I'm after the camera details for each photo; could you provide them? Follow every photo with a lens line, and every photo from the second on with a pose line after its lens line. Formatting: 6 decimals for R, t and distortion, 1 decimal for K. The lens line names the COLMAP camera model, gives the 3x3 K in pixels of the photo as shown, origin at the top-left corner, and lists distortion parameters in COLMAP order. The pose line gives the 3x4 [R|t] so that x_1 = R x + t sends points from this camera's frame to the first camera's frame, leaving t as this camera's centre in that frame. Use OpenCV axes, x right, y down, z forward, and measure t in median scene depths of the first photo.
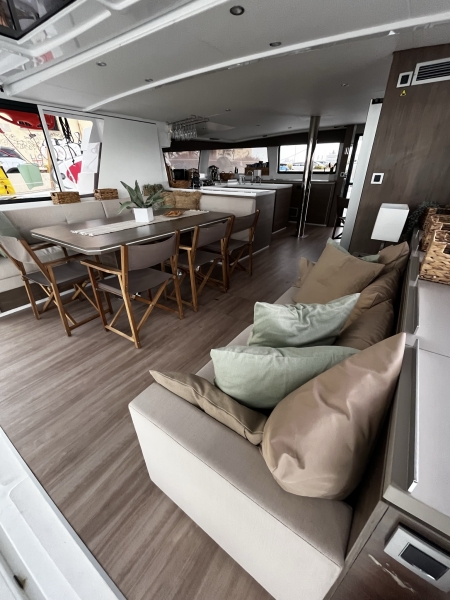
lens RADIAL K [[244.4, 0, 225.0], [0, 244.4, 300.0], [0, 0, 1]] dist [-0.005785, 0.000498]
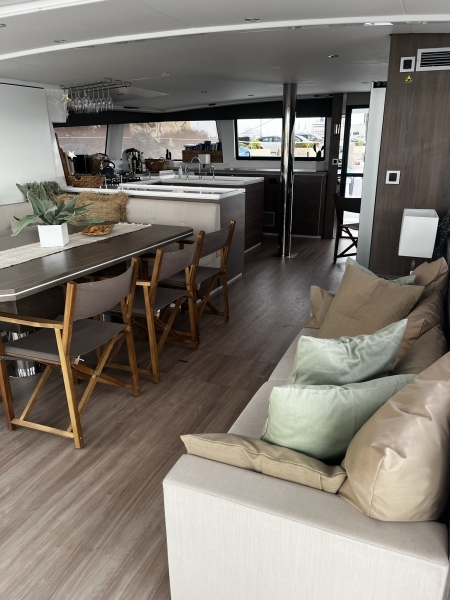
lens RADIAL K [[452.4, 0, 232.1], [0, 452.4, 303.5], [0, 0, 1]] dist [0.065225, -0.099572]
pose [[0.977037, -0.069454, 0.201433, -0.138817], [0.100105, 0.984176, -0.146210, 0.034163], [-0.188090, 0.163017, 0.968529, -0.169377]]
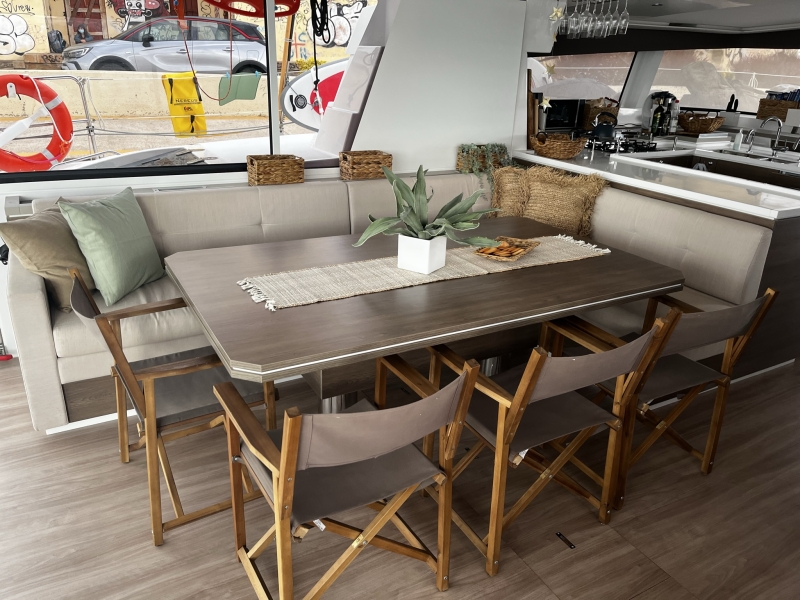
lens RADIAL K [[603.2, 0, 398.9], [0, 603.2, 301.4], [0, 0, 1]] dist [0.065225, -0.099572]
pose [[0.902513, 0.194694, -0.384140, 0.011122], [-0.237360, 0.969145, -0.066471, -0.205678], [0.359346, 0.151170, 0.920879, 0.137912]]
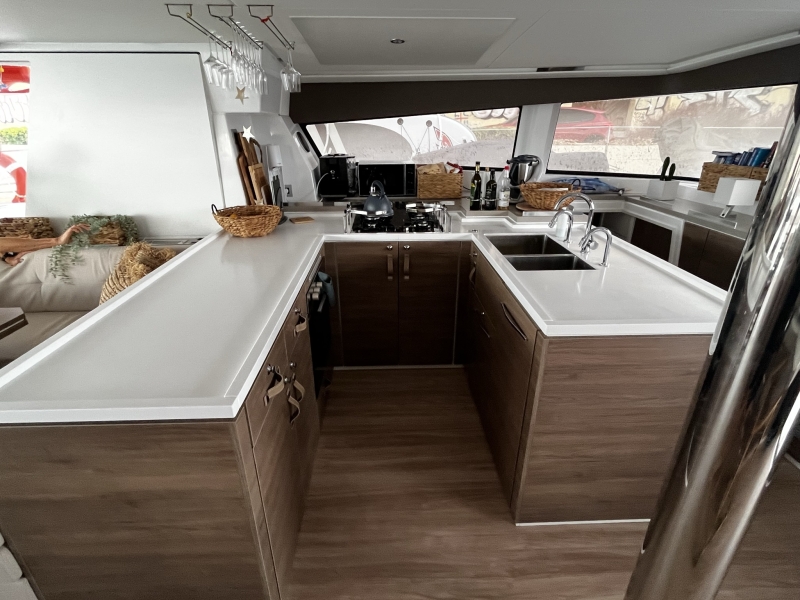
lens RADIAL K [[404.5, 0, 397.8], [0, 404.5, 298.2], [0, 0, 1]] dist [0.003772, -0.001096]
pose [[0.601025, 0.320386, -0.732203, 0.640477], [-0.377216, 0.921390, 0.093532, -0.860734], [0.704611, 0.219984, 0.674634, 1.352922]]
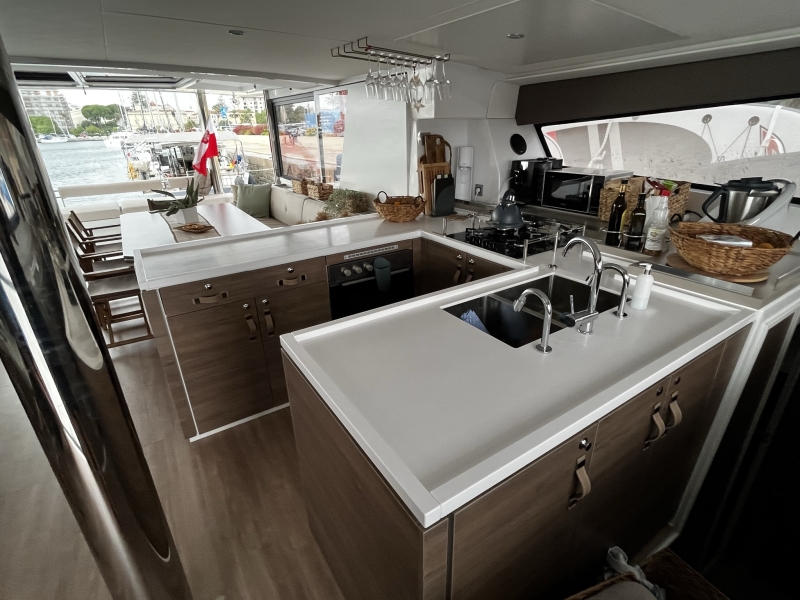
lens RADIAL K [[404.5, 0, 397.8], [0, 404.5, 298.2], [0, 0, 1]] dist [0.003772, -0.001096]
pose [[-0.372601, 0.380632, -0.846338, 0.756787], [-0.414058, 0.748004, 0.518696, -1.221162], [0.830497, 0.543699, -0.121104, 1.996115]]
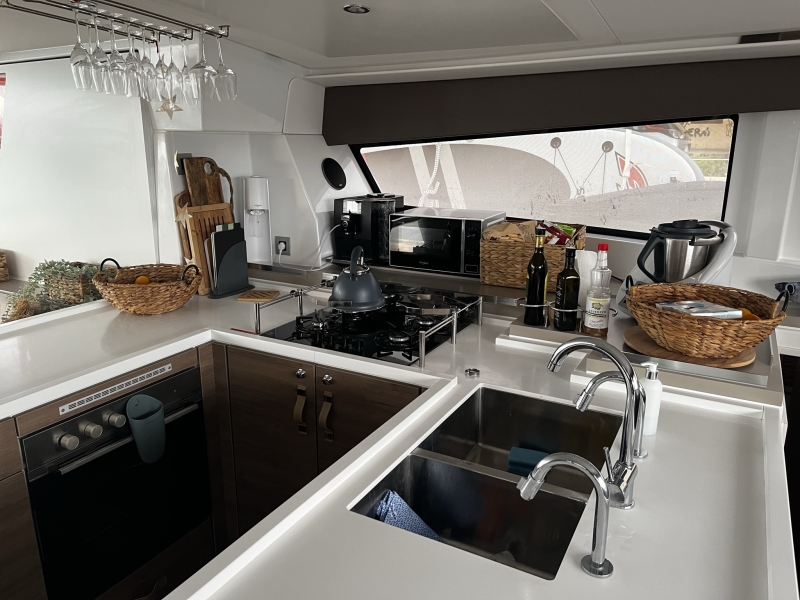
lens RADIAL K [[603.2, 0, 398.9], [0, 603.2, 301.4], [0, 0, 1]] dist [0.065225, -0.099572]
pose [[0.106251, 0.267947, -0.957557, 0.607926], [-0.473192, 0.860598, 0.188310, -1.150594], [0.874529, 0.433100, 0.218229, 1.855188]]
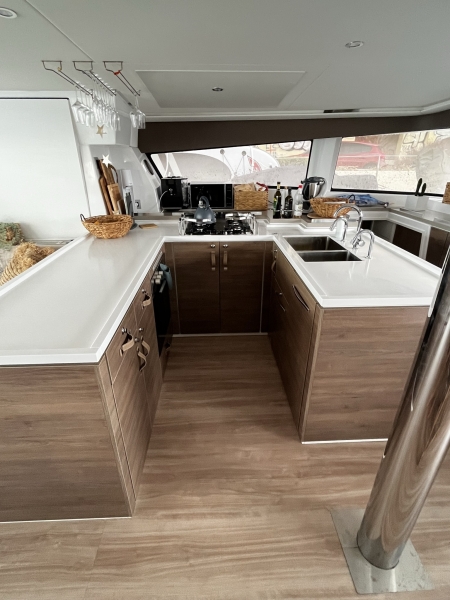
lens RADIAL K [[303.4, 0, 225.0], [0, 303.4, 300.0], [0, 0, 1]] dist [0.003772, -0.001096]
pose [[0.606108, 0.348049, -0.715189, 0.668025], [-0.374915, 0.918036, 0.129033, -0.855771], [0.701479, 0.189927, 0.686917, 1.351021]]
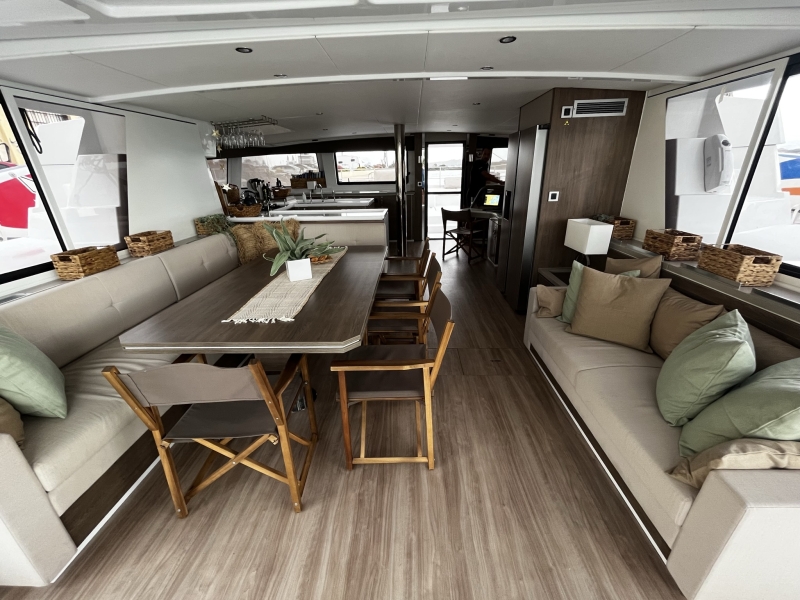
lens RADIAL K [[325.9, 0, 400.0], [0, 325.9, 300.0], [0, 0, 1]] dist [-0.005785, 0.000498]
pose [[0.836614, -0.220859, 0.501297, -0.560462], [0.276769, 0.960150, -0.038882, -0.164839], [-0.472732, 0.171272, 0.864401, 0.157187]]
